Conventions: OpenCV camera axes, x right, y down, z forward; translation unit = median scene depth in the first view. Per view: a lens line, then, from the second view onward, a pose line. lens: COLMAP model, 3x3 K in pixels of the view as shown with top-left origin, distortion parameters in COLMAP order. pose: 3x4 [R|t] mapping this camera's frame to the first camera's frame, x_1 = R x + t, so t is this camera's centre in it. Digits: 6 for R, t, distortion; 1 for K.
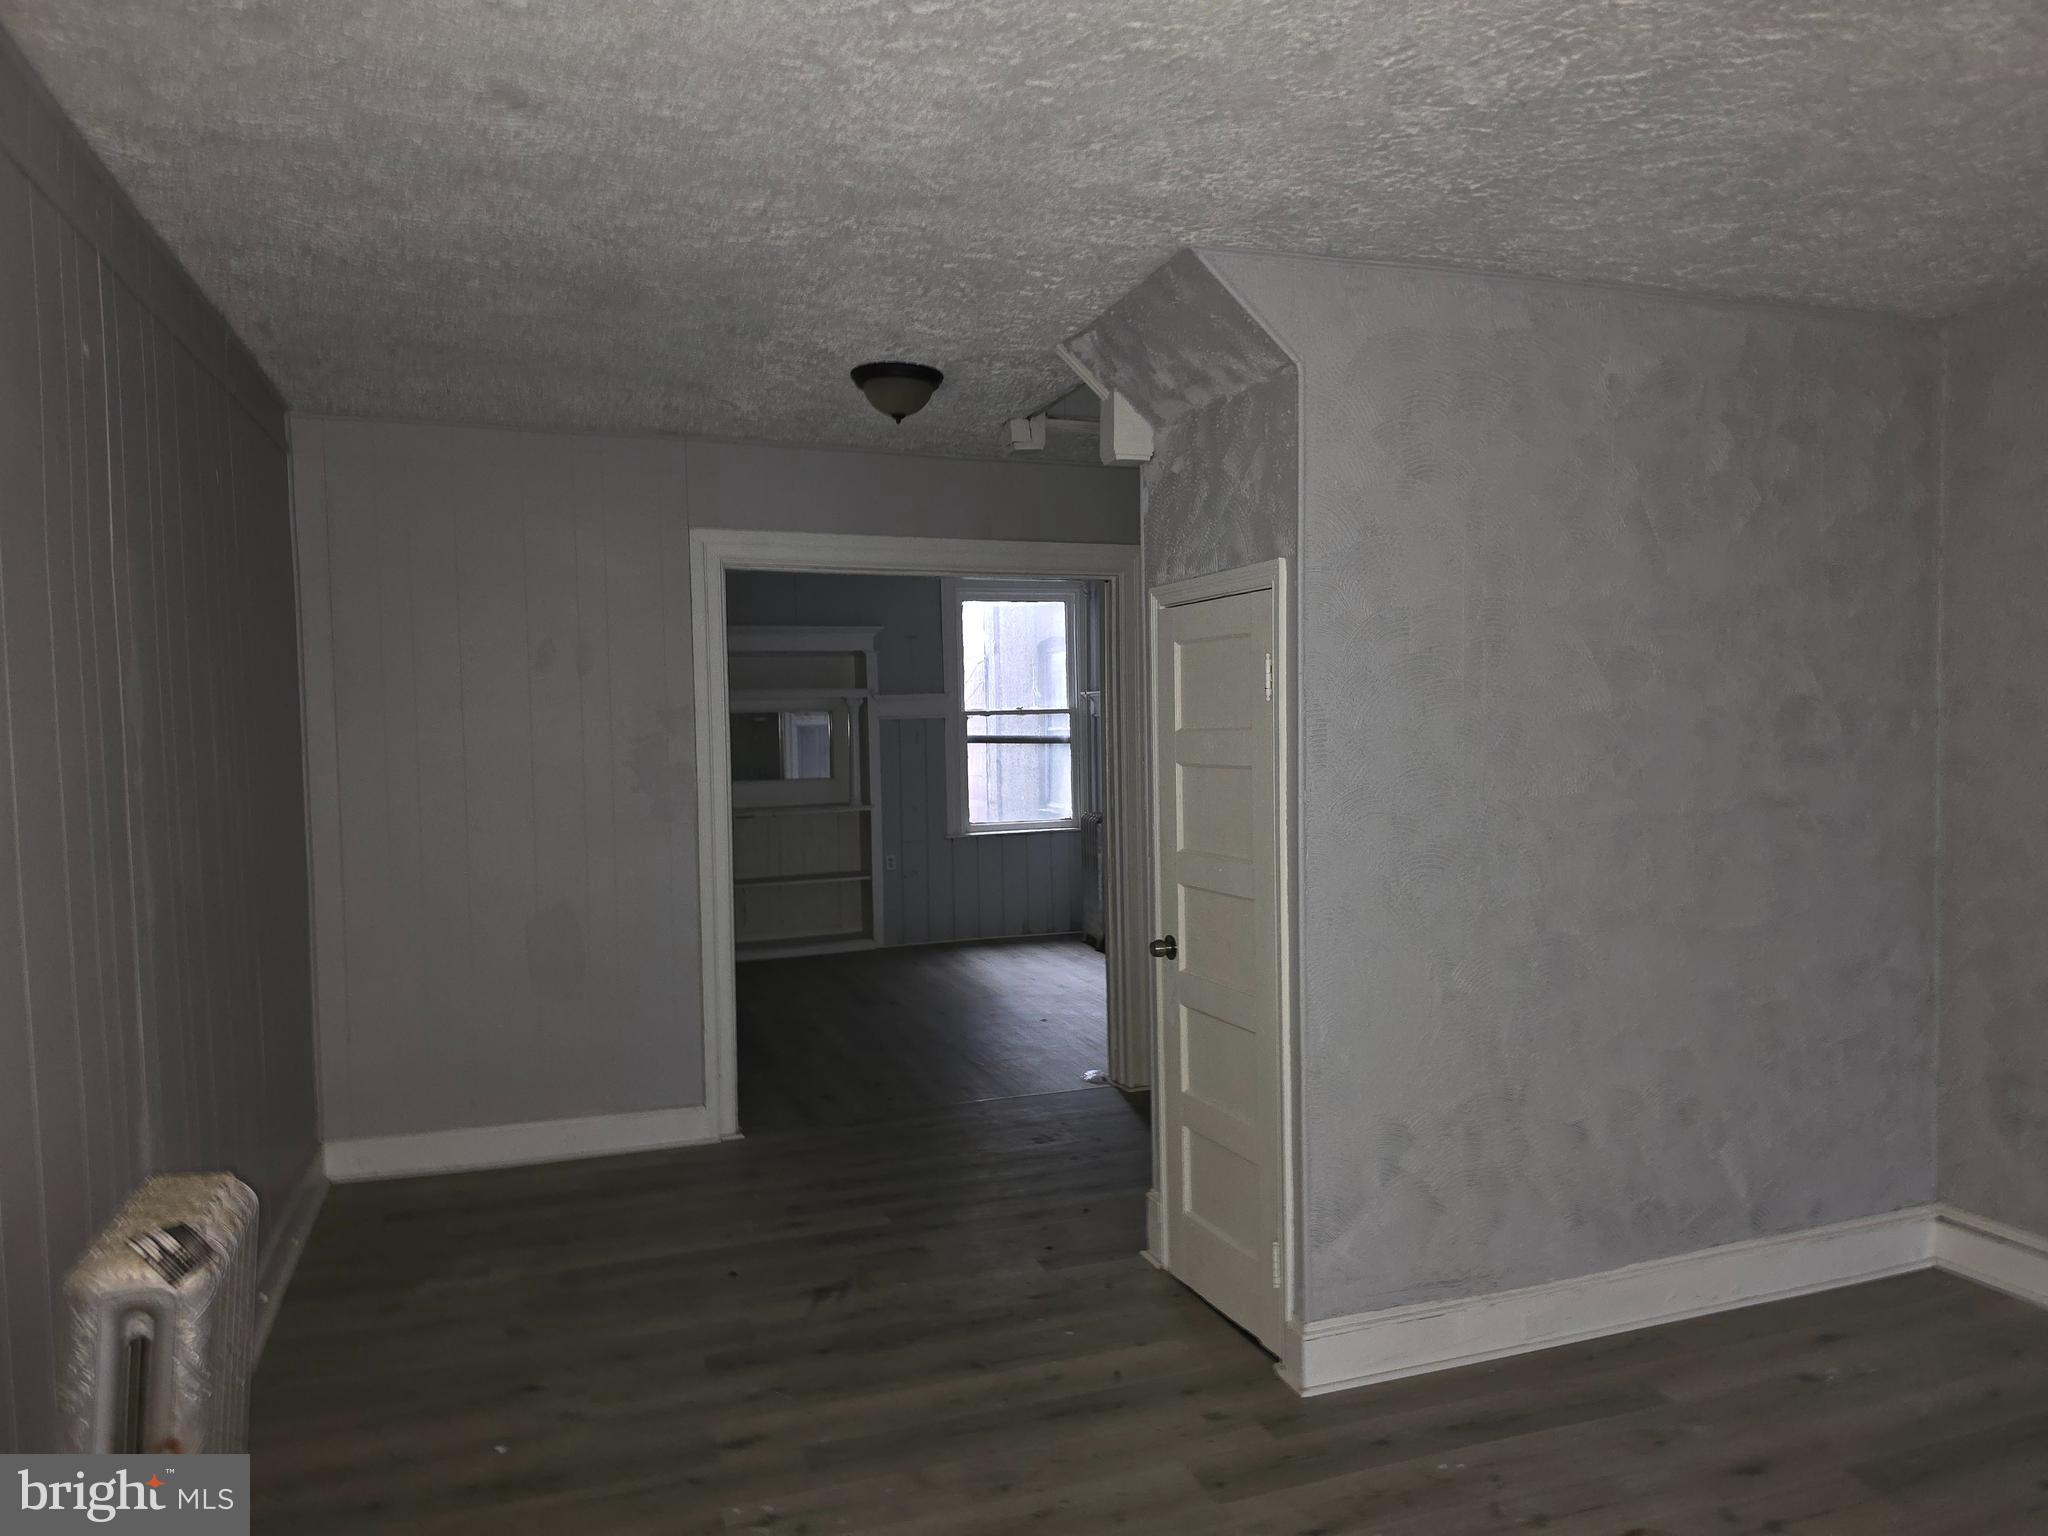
lens RADIAL K [[1369.7, 0, 1028.9], [0, 1369.7, 767.1], [0, 0, 1]] dist [0.048839, -0.045843]
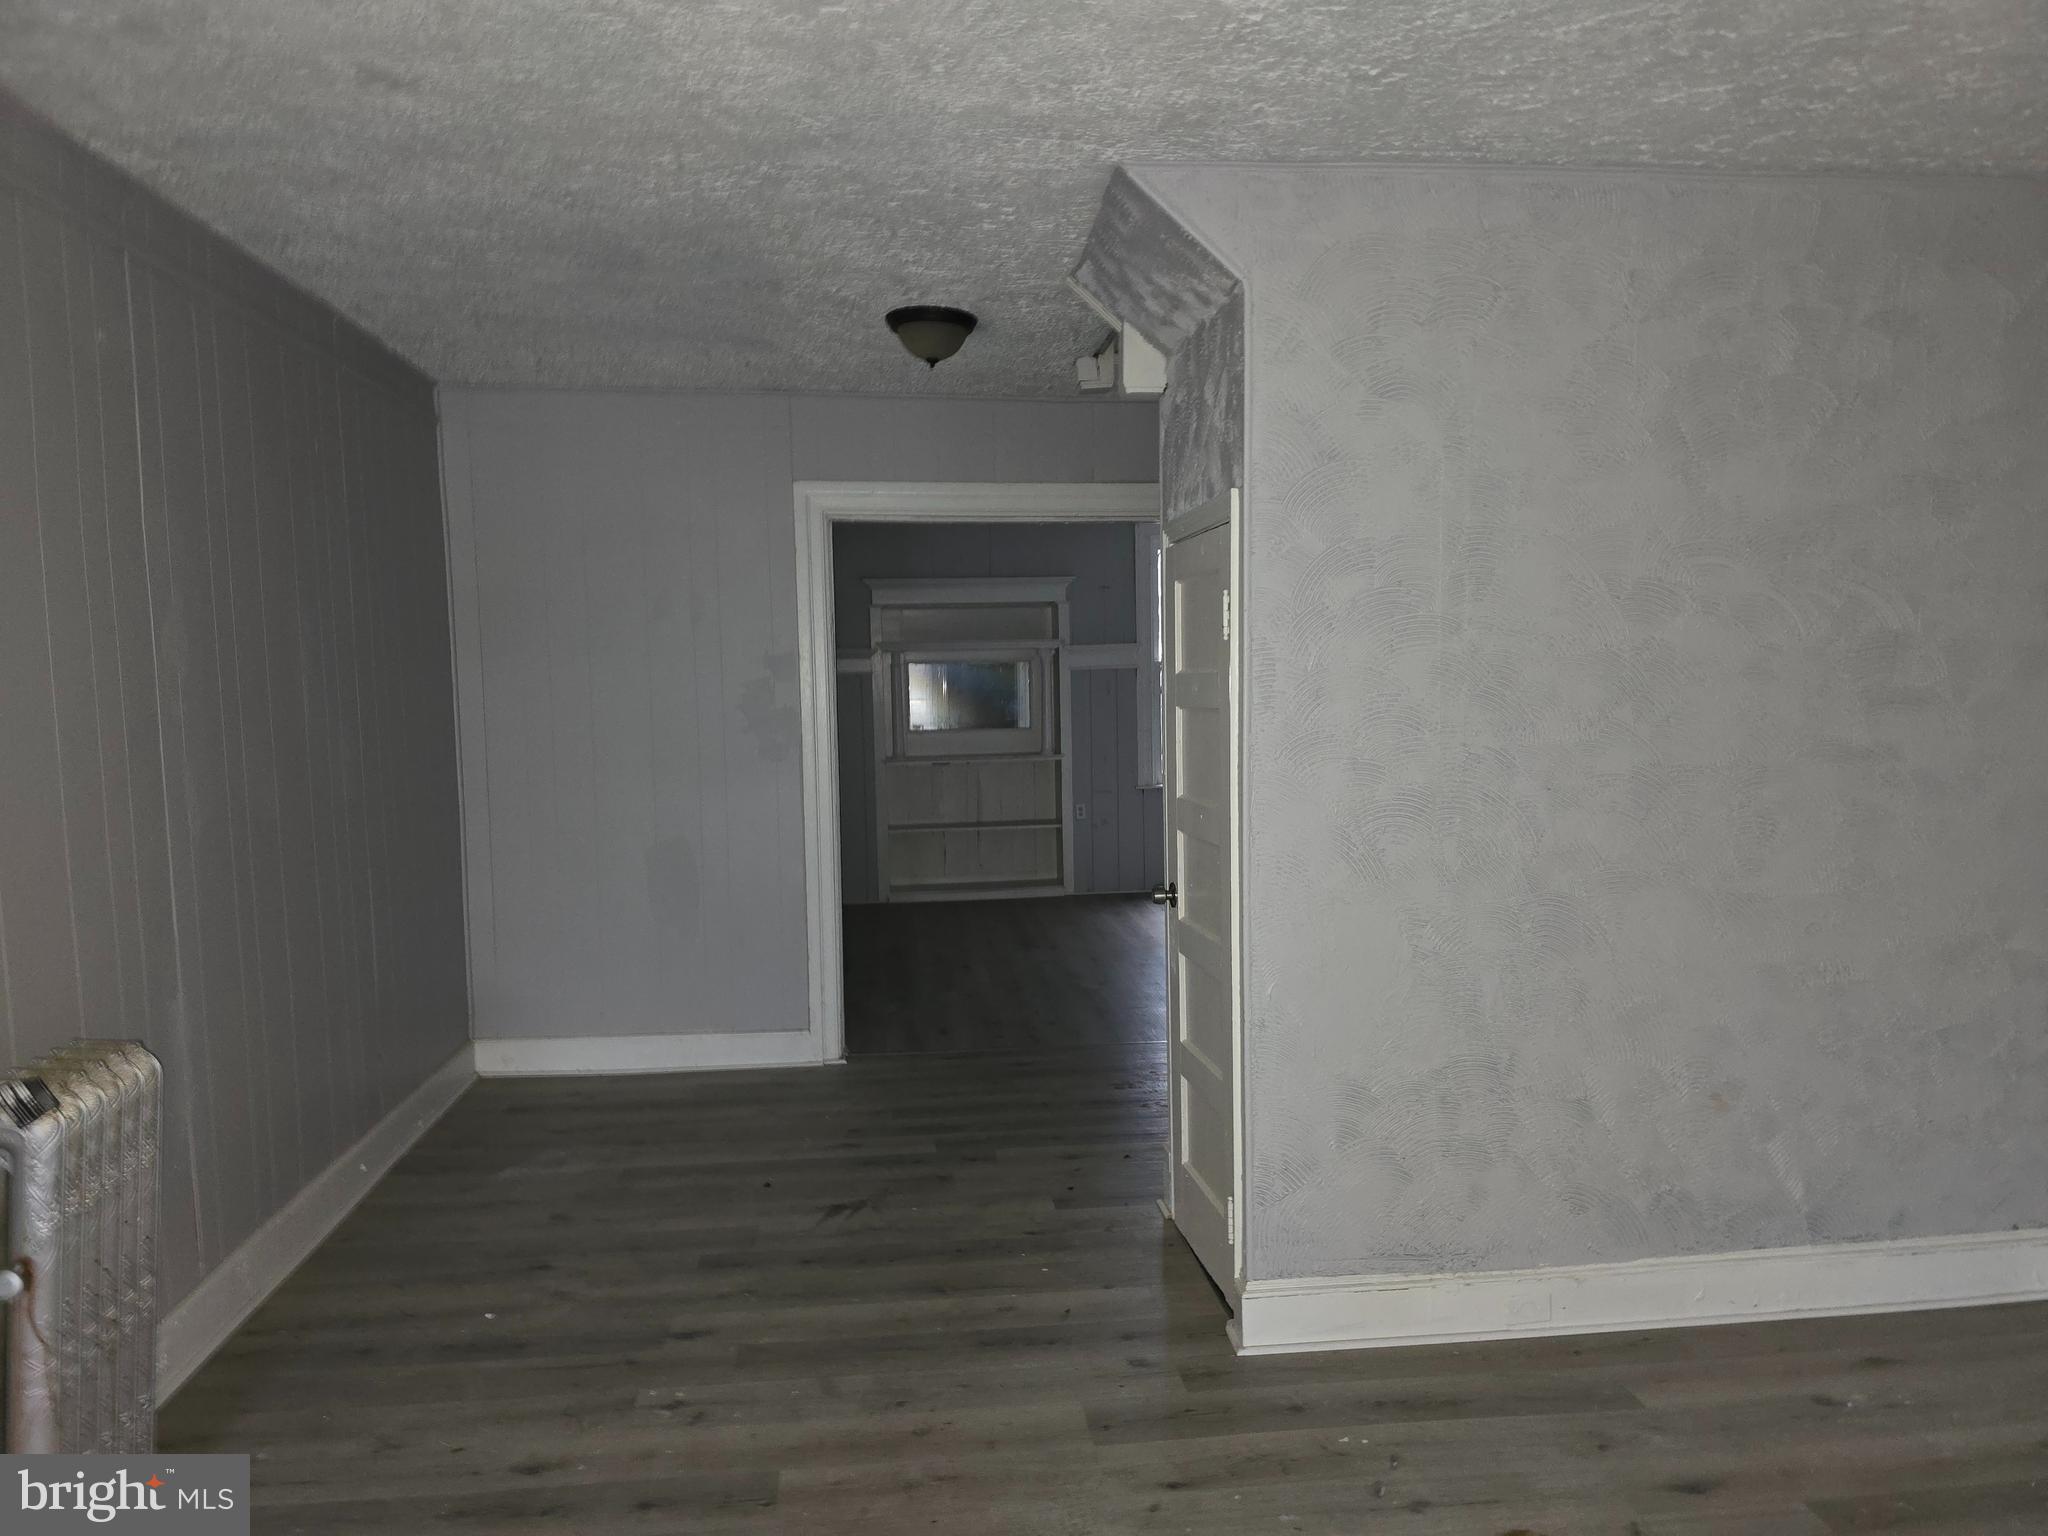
lens RADIAL K [[1369.7, 0, 1036.2], [0, 1369.7, 772.8], [0, 0, 1]] dist [0.048839, -0.045843]
pose [[0.972235, 0.017379, -0.233361, 0.261070], [-0.008735, 0.999239, 0.038027, 0.008978], [0.233845, -0.034933, 0.971646, 0.032792]]
